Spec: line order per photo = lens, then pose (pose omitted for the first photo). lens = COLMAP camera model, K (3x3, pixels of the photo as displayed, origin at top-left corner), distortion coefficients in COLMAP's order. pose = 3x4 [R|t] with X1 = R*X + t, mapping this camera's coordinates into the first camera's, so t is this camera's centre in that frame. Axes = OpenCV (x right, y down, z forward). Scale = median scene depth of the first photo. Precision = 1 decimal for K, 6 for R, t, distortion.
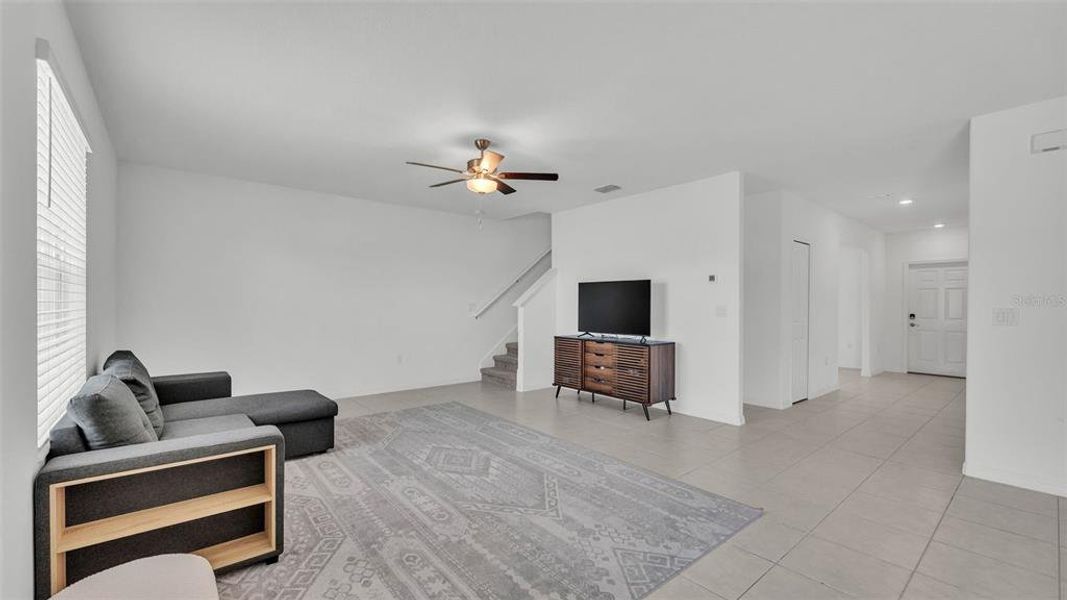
lens RADIAL K [[428.3, 0, 530.6], [0, 428.3, 307.5], [0, 0, 1]] dist [0.006244, -0.000137]
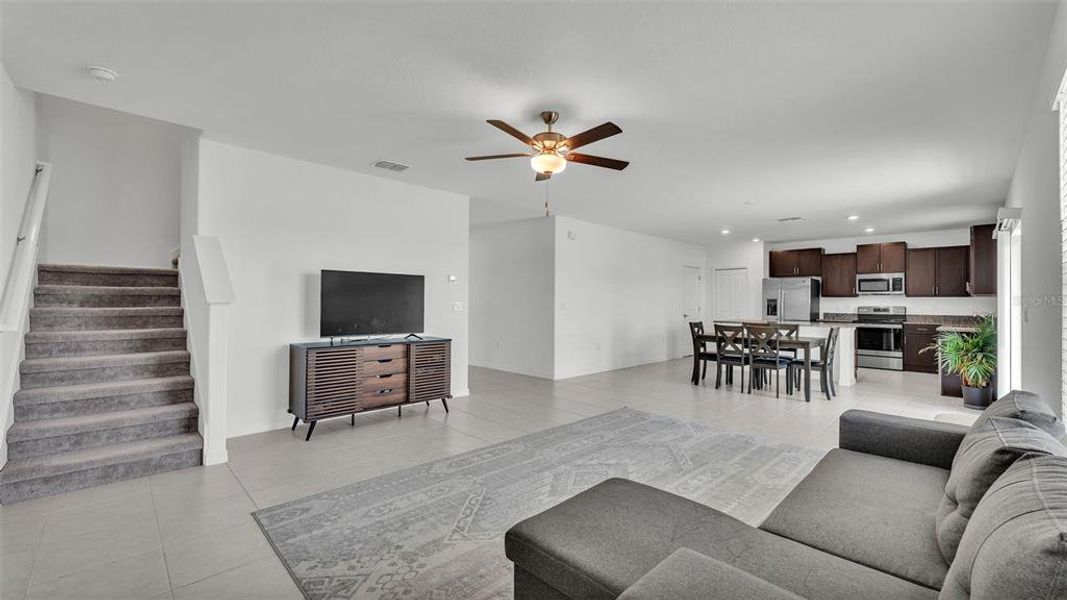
lens RADIAL K [[428.3, 0, 526.4], [0, 428.3, 296.3], [0, 0, 1]] dist [0.006244, -0.000137]
pose [[-0.056444, 0.008941, 0.998366, -1.214534], [-0.000263, 0.999960, -0.008970, -0.011928], [-0.998406, -0.000769, -0.056440, 1.371993]]
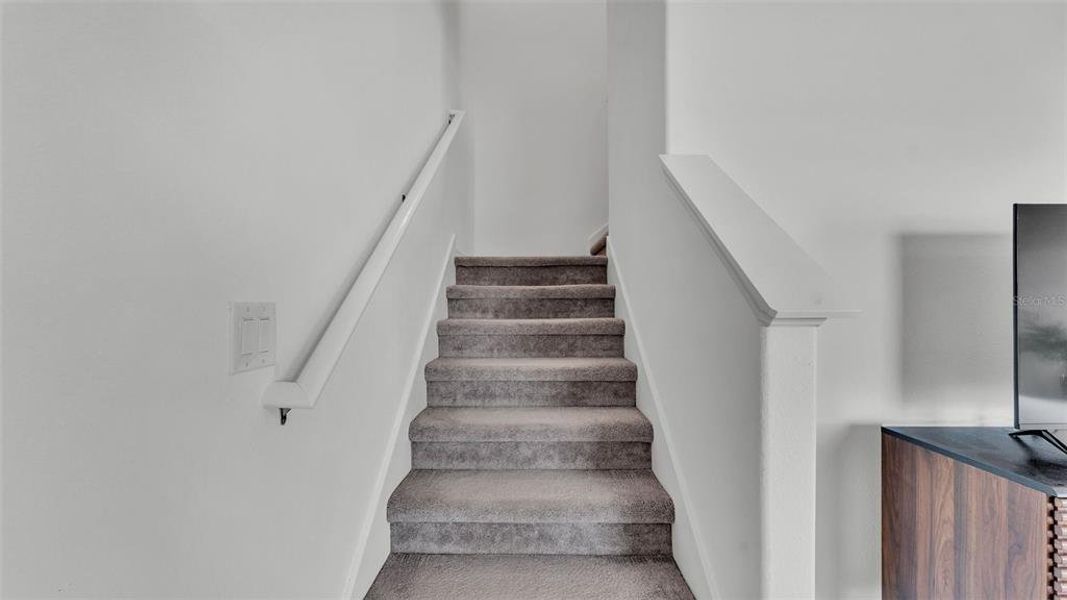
lens RADIAL K [[428.3, 0, 534.1], [0, 428.3, 303.4], [0, 0, 1]] dist [0.006244, -0.000137]
pose [[0.653770, -0.004300, 0.756681, -0.543008], [0.009972, 0.999946, -0.002934, -0.015530], [-0.756628, 0.009464, 0.653777, 1.935359]]
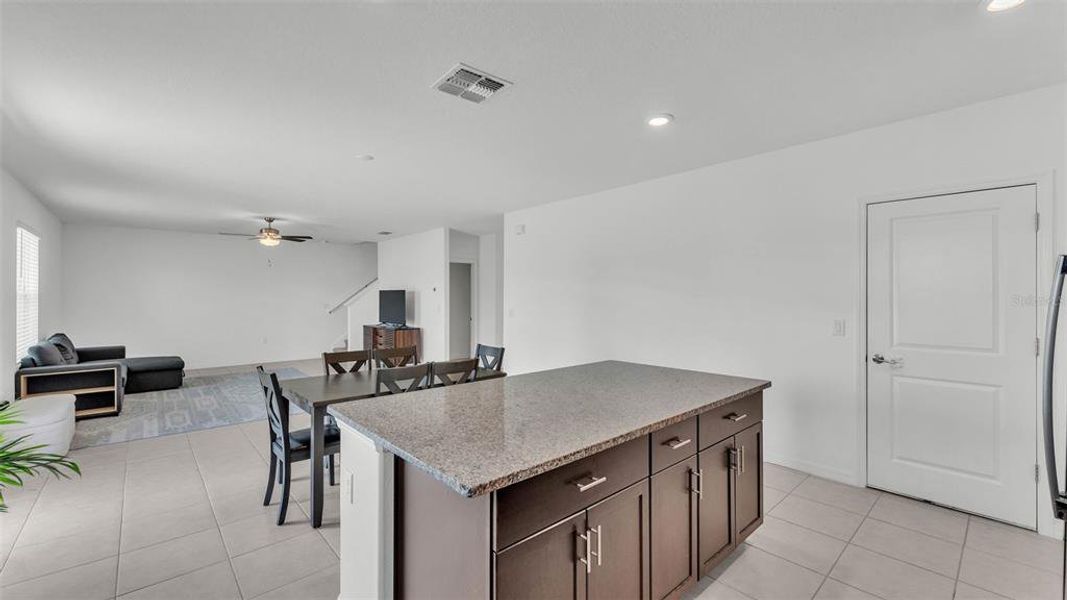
lens RADIAL K [[428.3, 0, 537.6], [0, 428.3, 297.1], [0, 0, 1]] dist [0.006244, -0.000137]
pose [[0.999464, -0.004512, 0.032418, 1.200021], [0.004726, 0.999968, -0.006516, -0.041417], [-0.032388, 0.006666, 0.999453, -1.069458]]
